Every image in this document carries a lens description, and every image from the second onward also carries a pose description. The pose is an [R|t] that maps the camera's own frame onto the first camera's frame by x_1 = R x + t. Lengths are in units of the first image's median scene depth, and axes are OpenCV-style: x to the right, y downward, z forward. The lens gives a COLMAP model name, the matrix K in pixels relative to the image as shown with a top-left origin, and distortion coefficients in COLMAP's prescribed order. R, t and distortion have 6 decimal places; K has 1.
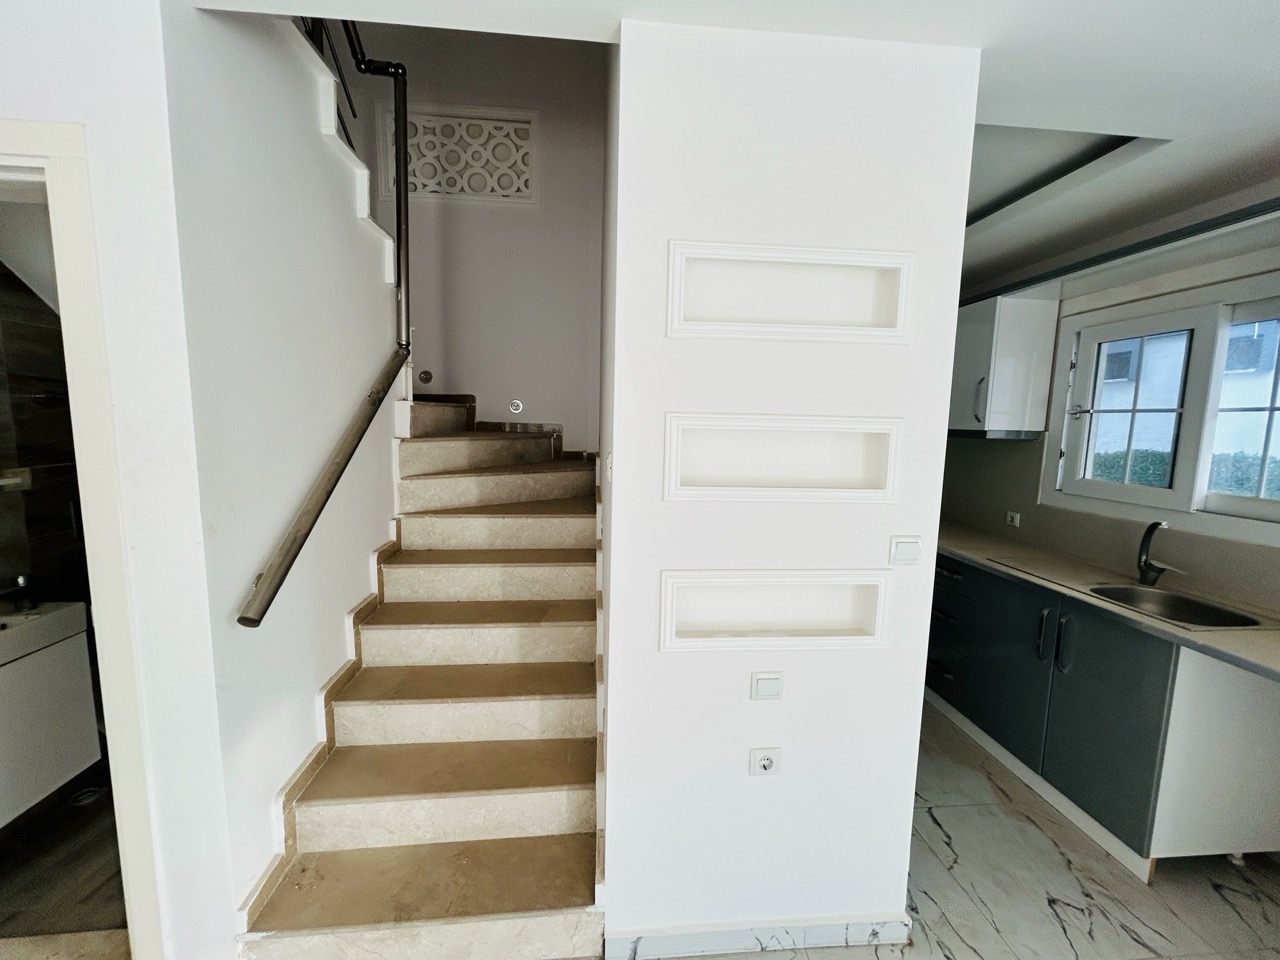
lens RADIAL K [[514.5, 0, 640.0], [0, 514.5, 480.0], [0, 0, 1]] dist [-0.001066, 0.000736]
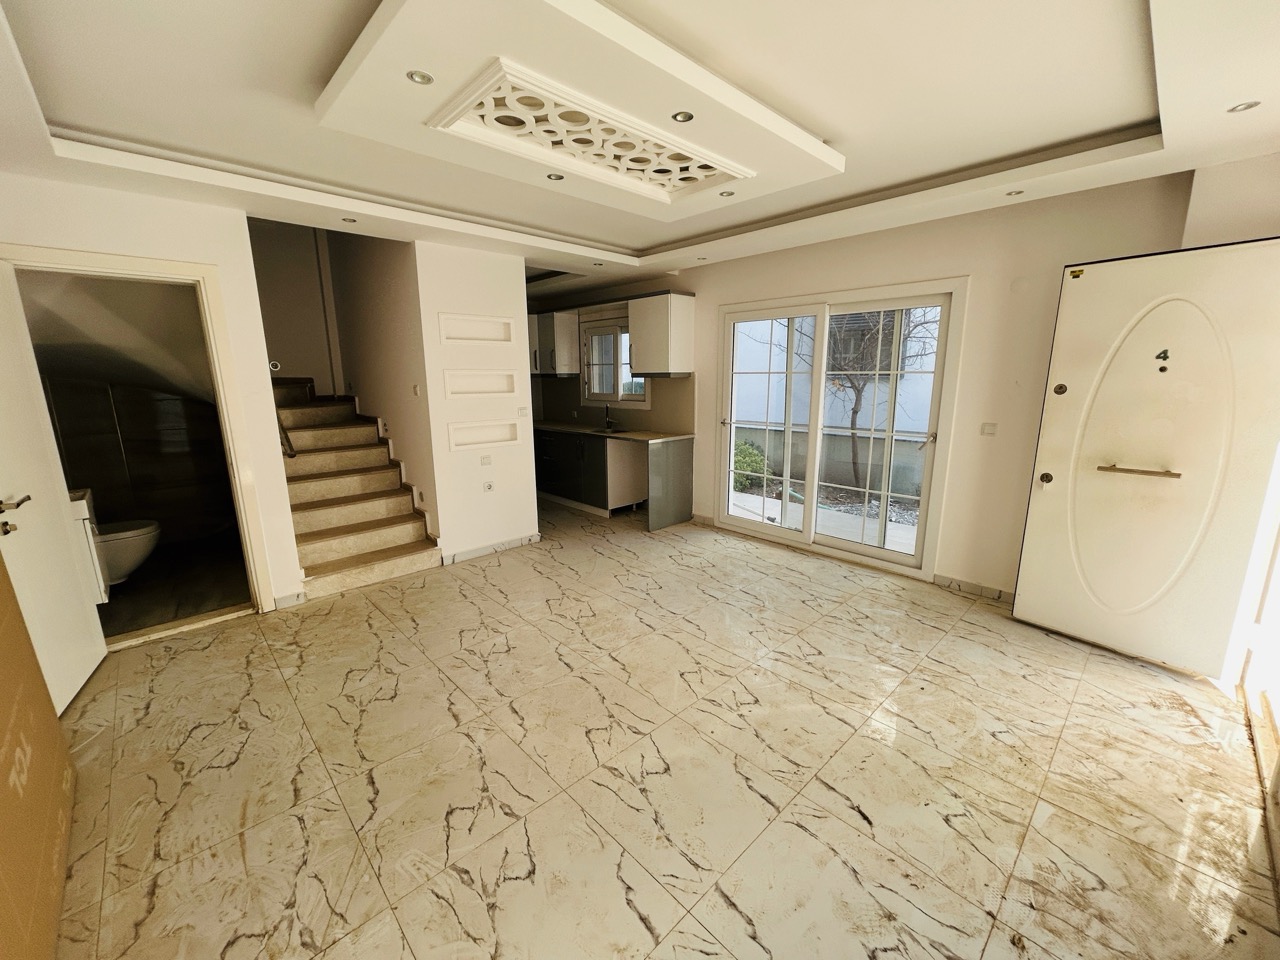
lens RADIAL K [[514.5, 0, 640.0], [0, 514.5, 480.0], [0, 0, 1]] dist [-0.001066, 0.000736]
pose [[0.785144, -0.151132, 0.600590, -0.505012], [0.091965, 0.987467, 0.128261, 0.118572], [-0.612447, -0.045470, 0.789203, -1.118822]]
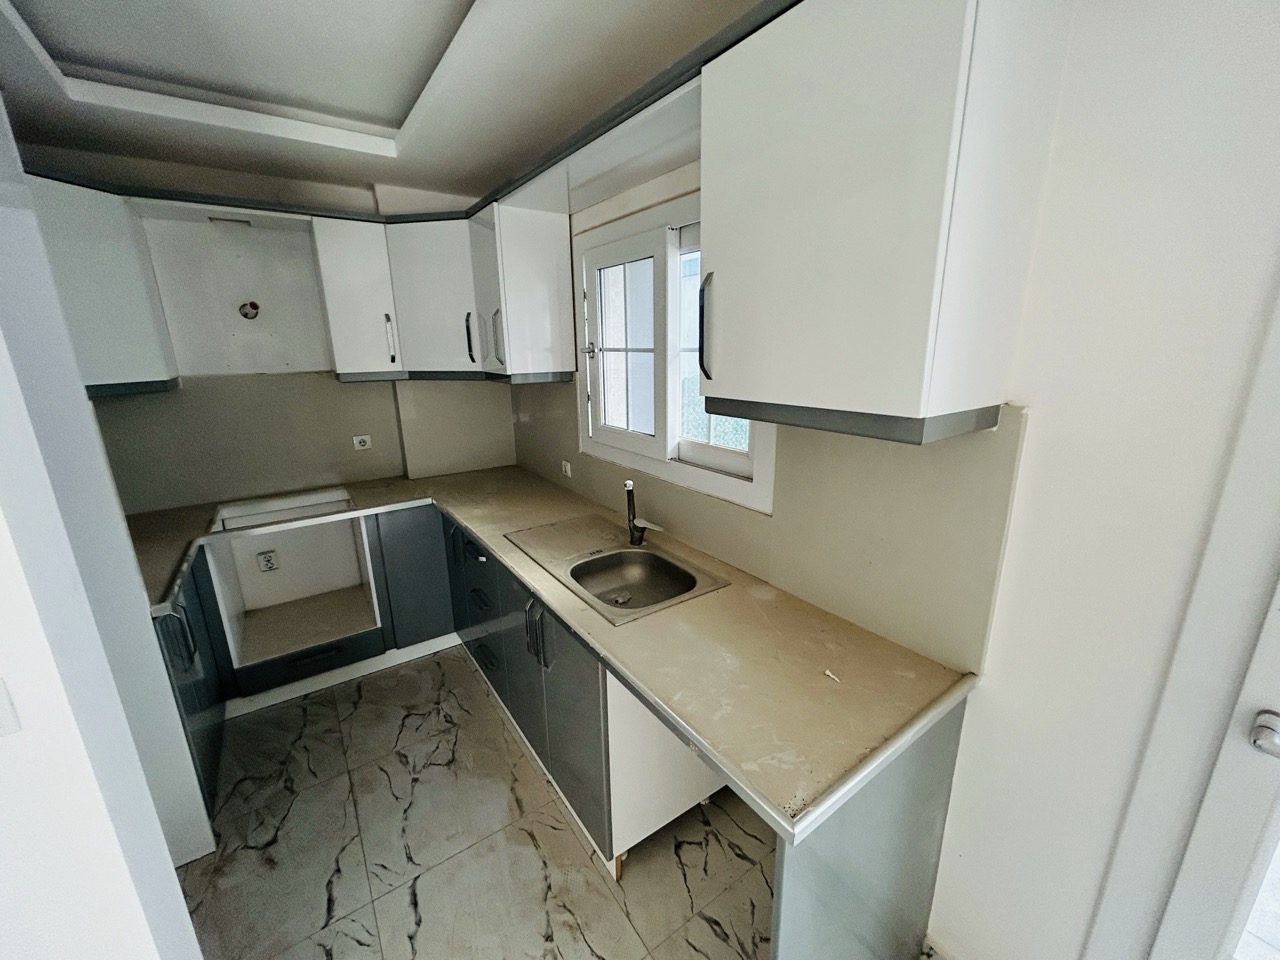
lens RADIAL K [[514.5, 0, 640.0], [0, 514.5, 480.0], [0, 0, 1]] dist [-0.001066, 0.000736]
pose [[0.870416, -0.162226, 0.464821, 0.501096], [0.089767, 0.980619, 0.174148, -0.062807], [-0.484064, -0.109855, 0.868109, 0.174958]]
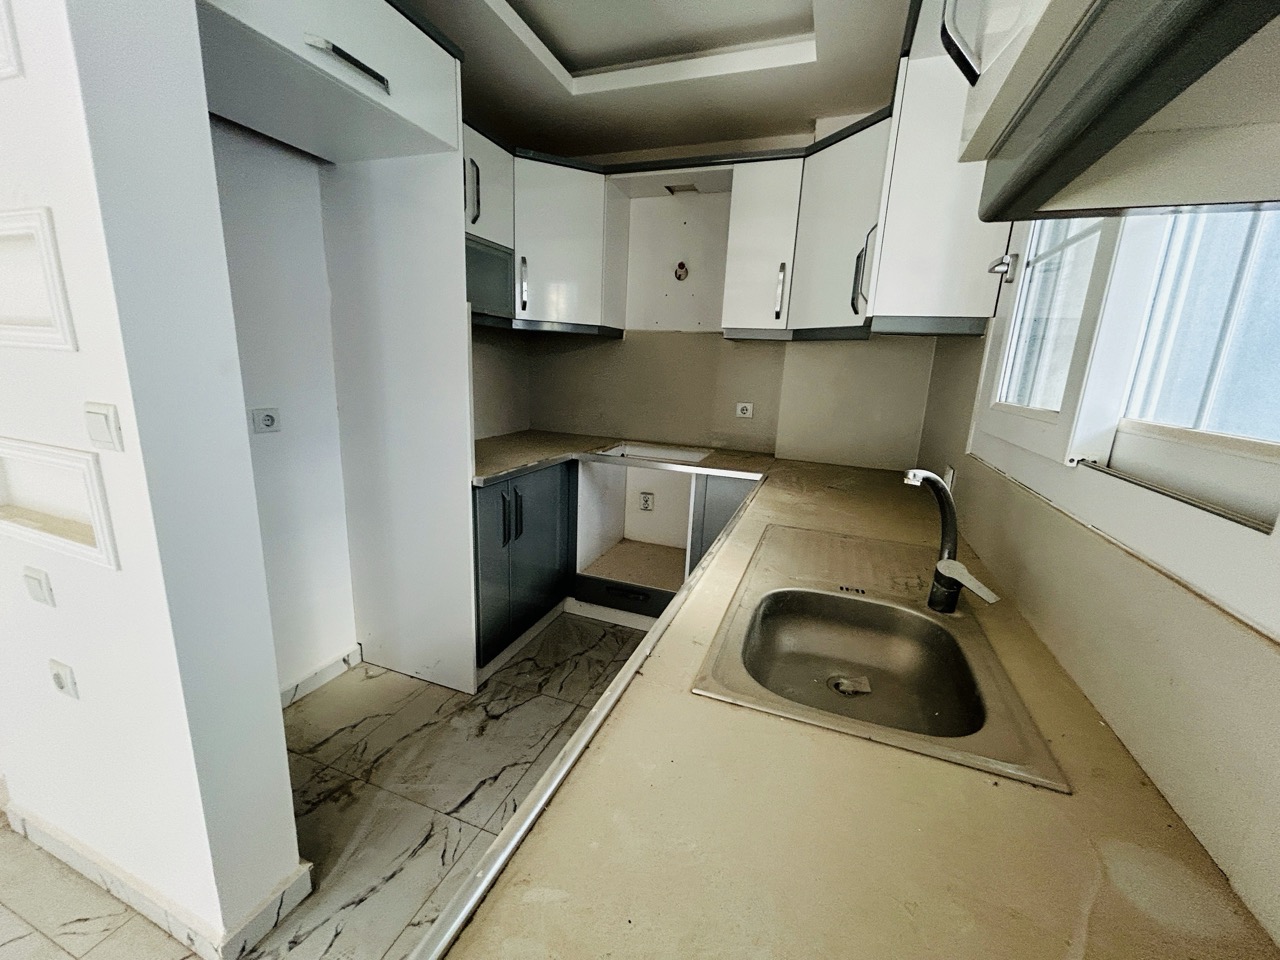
lens RADIAL K [[514.5, 0, 640.0], [0, 514.5, 480.0], [0, 0, 1]] dist [-0.001066, 0.000736]
pose [[0.898423, 0.115890, -0.423563, 0.800747], [-0.075142, 0.990893, 0.111733, 0.045198], [0.432655, -0.068557, 0.898949, 0.400462]]
